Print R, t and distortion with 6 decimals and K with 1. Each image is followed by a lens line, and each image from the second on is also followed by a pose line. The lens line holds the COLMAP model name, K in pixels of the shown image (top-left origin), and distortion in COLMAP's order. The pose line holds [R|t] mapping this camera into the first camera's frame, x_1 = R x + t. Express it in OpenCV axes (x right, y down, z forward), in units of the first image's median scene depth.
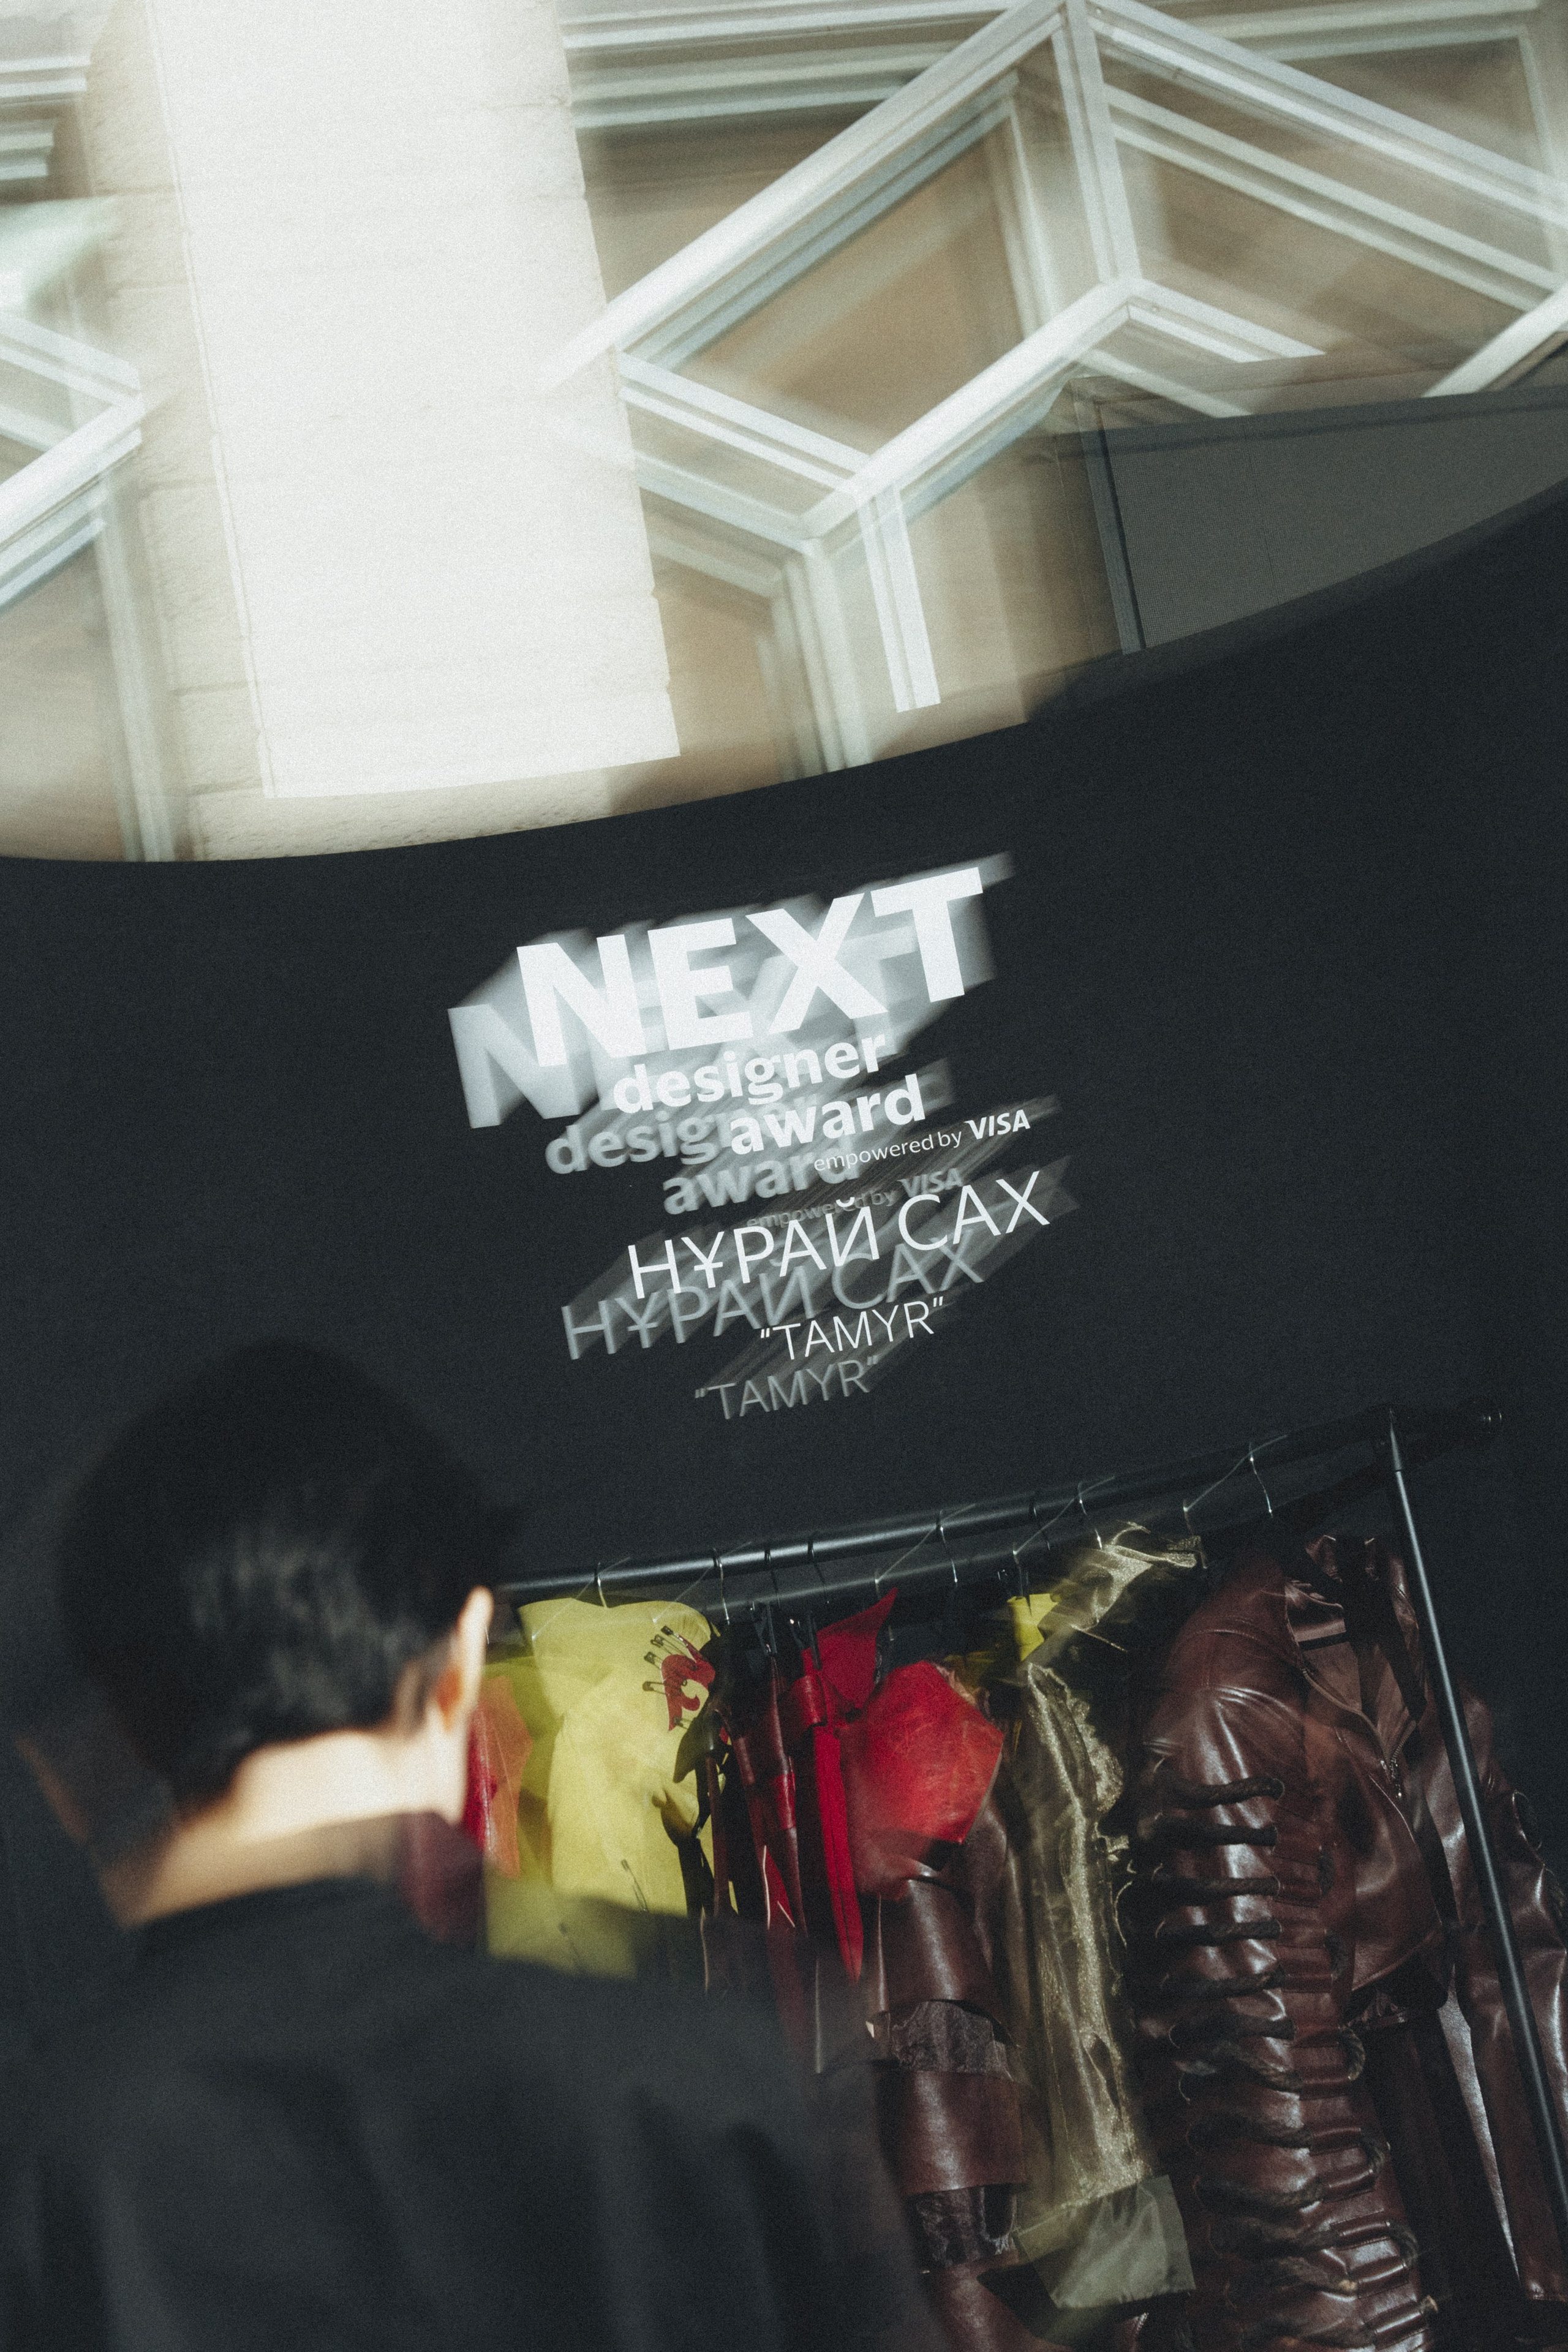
lens RADIAL K [[4310.2, 0, 784.0], [0, 4310.2, 1176.0], [0, 0, 1]] dist [0.062191, 0.112824]
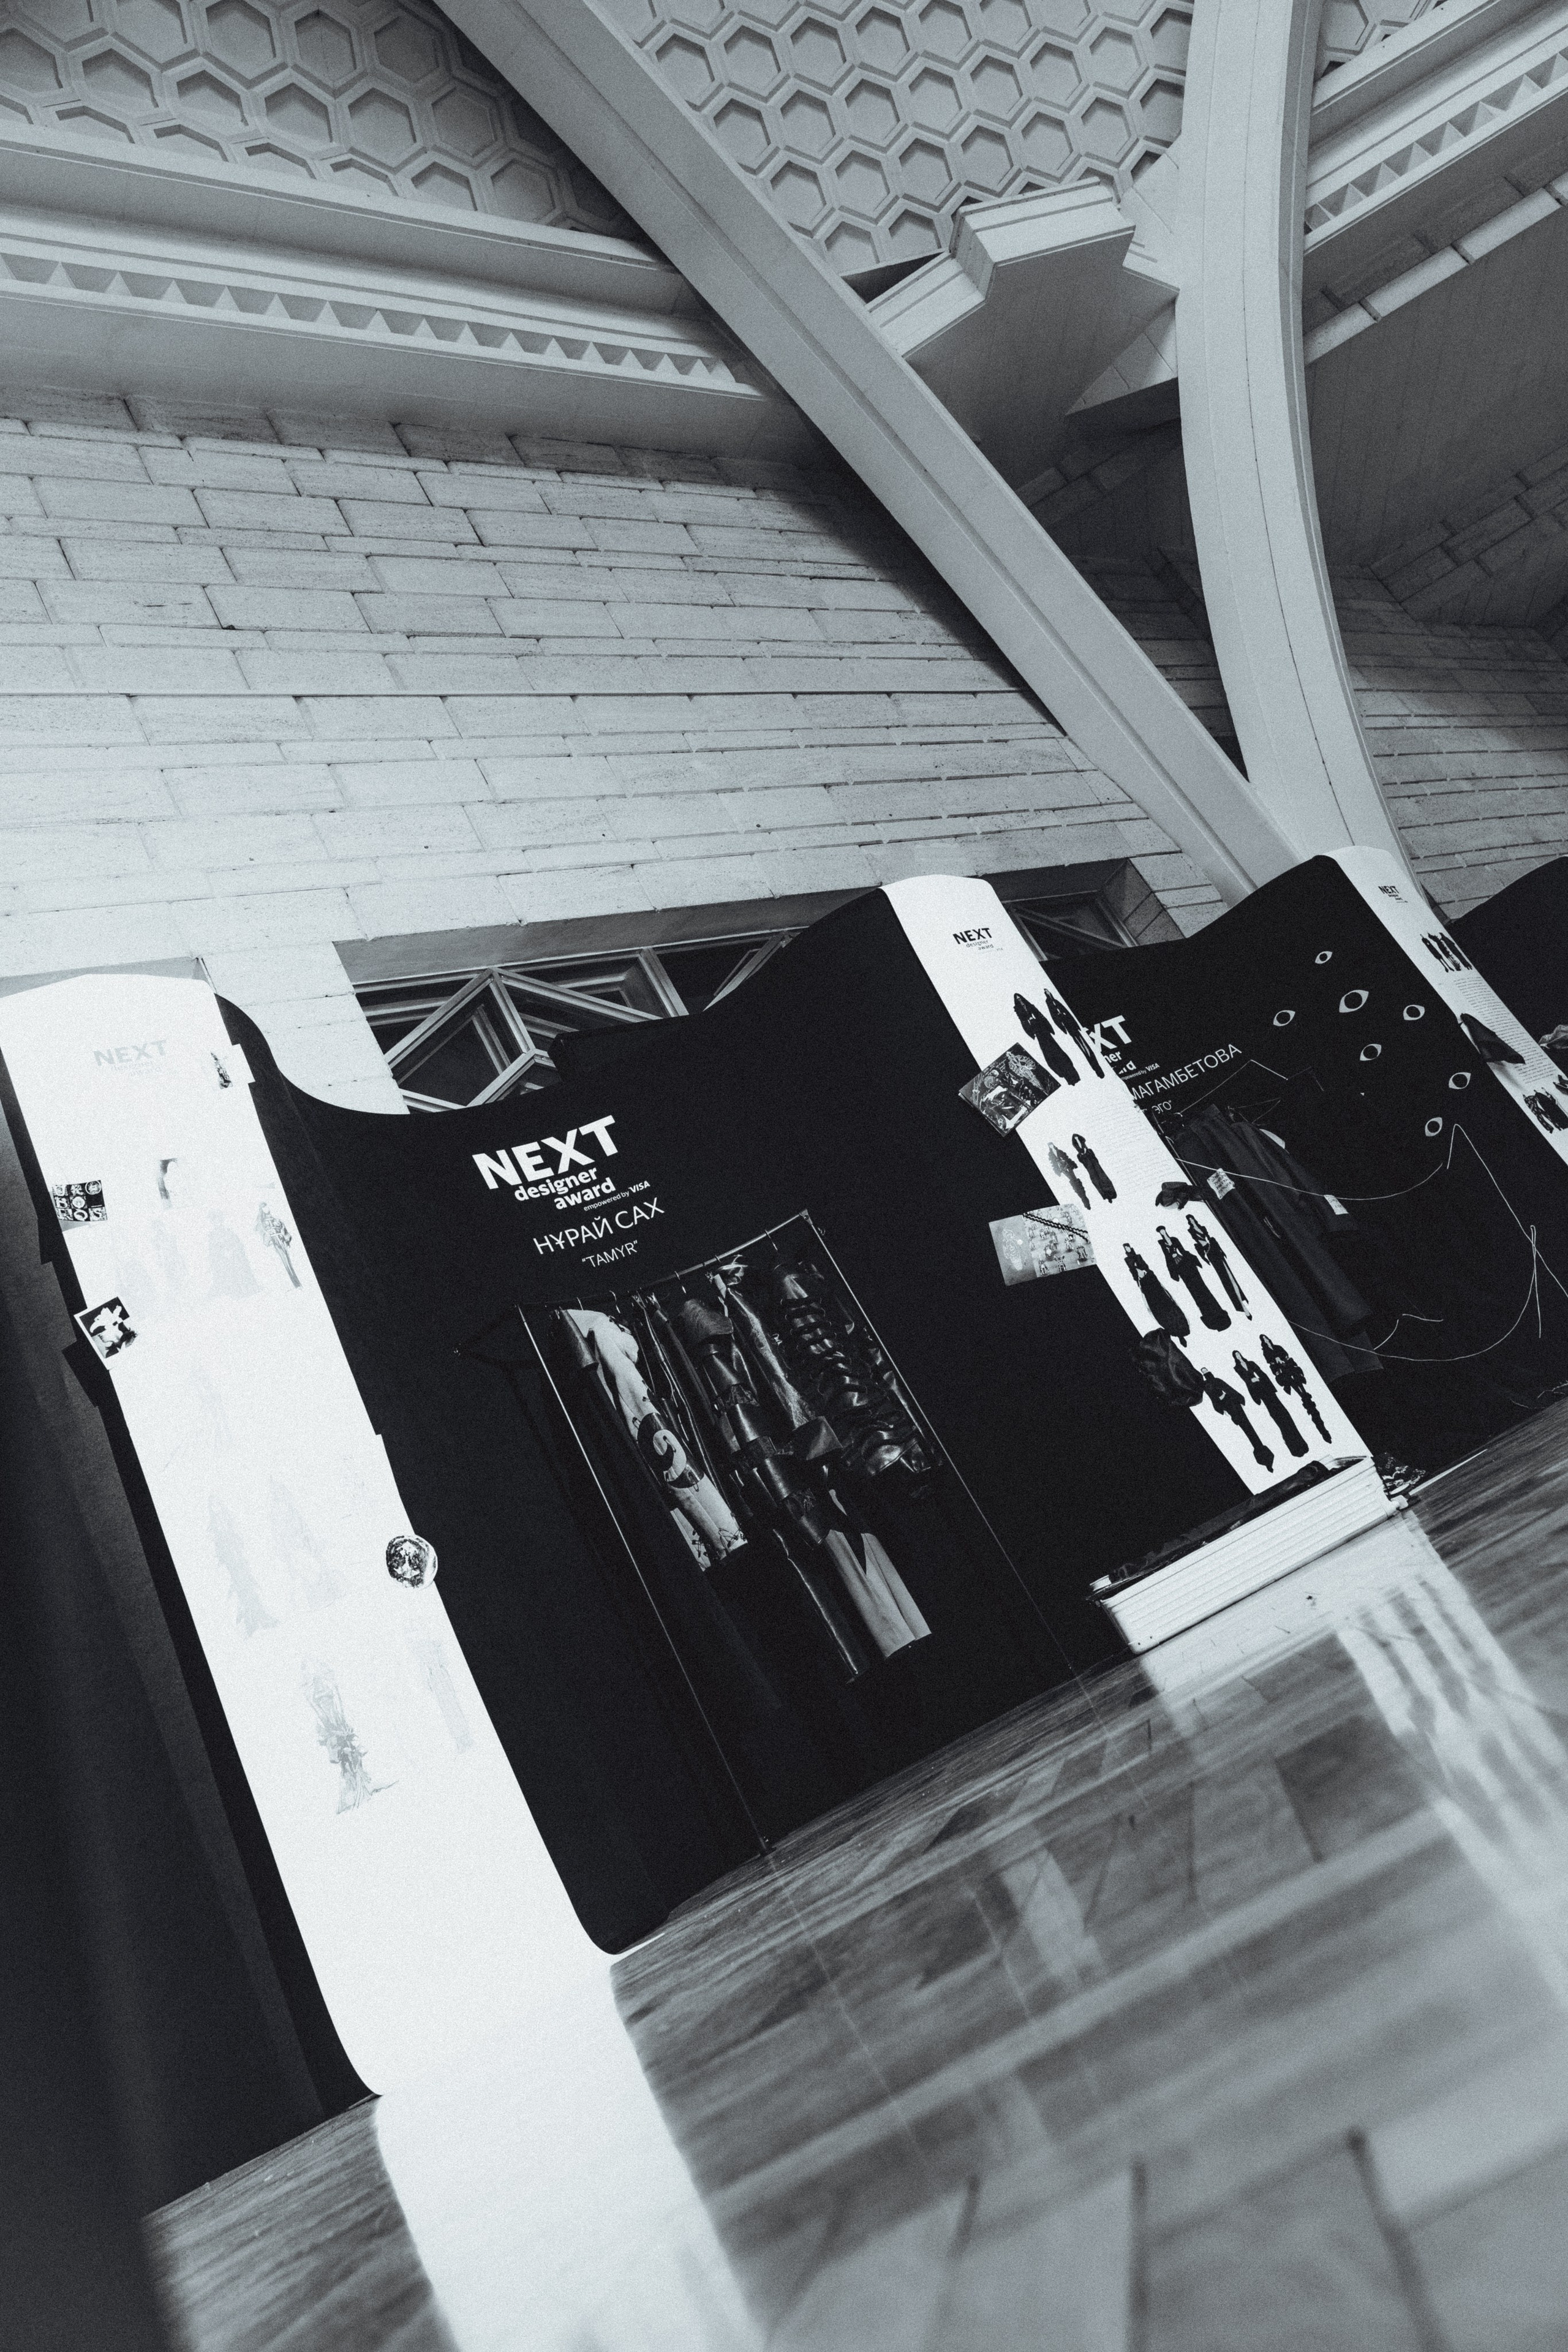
lens RADIAL K [[1613.6, 0, 784.0], [0, 1613.6, 1176.0], [0, 0, 1]] dist [-0.001660, 0.008216]
pose [[0.902056, -0.127707, 0.412292, -0.331497], [0.252873, 0.930487, -0.265044, 0.312425], [-0.349785, 0.343343, 0.871646, -0.045163]]
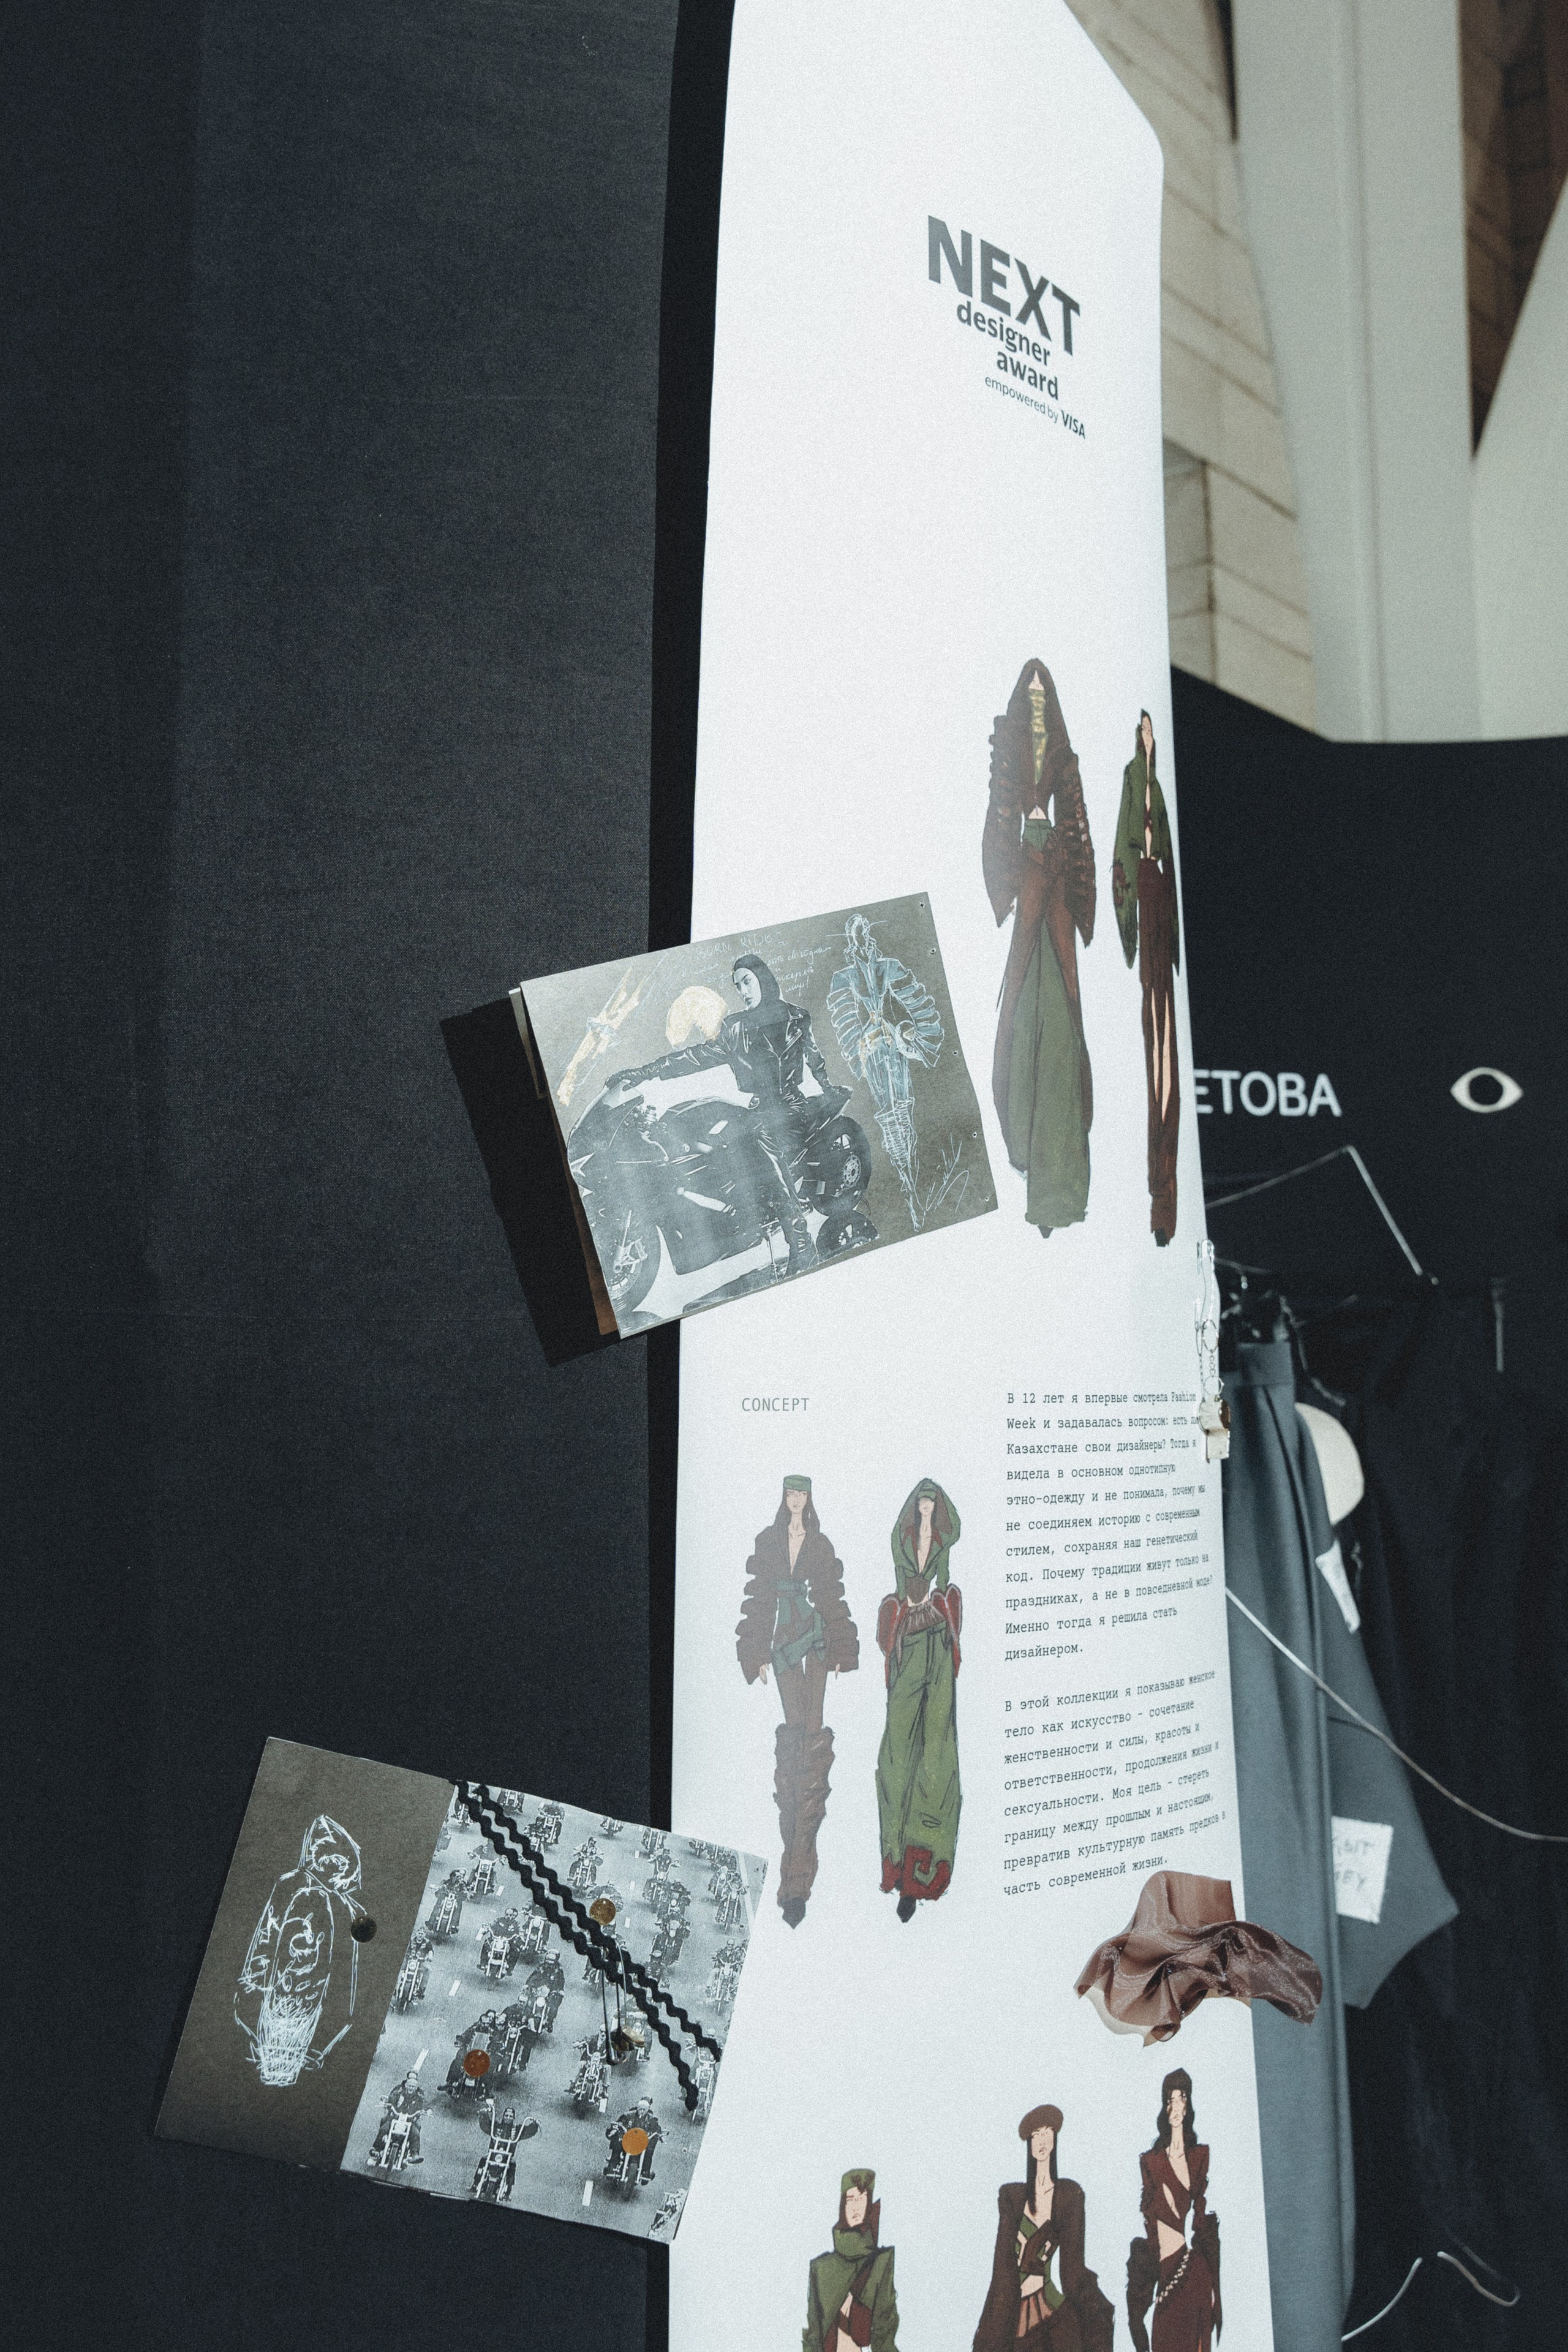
lens RADIAL K [[2276.5, 0, 784.9], [0, 2276.5, 1097.3], [0, 0, 1]] dist [-0.003152, 0.008568]
pose [[0.739643, 0.248010, 0.625635, 0.095477], [-0.228744, 0.966921, -0.112873, 0.032721], [-0.632934, -0.059625, 0.771907, 0.624299]]
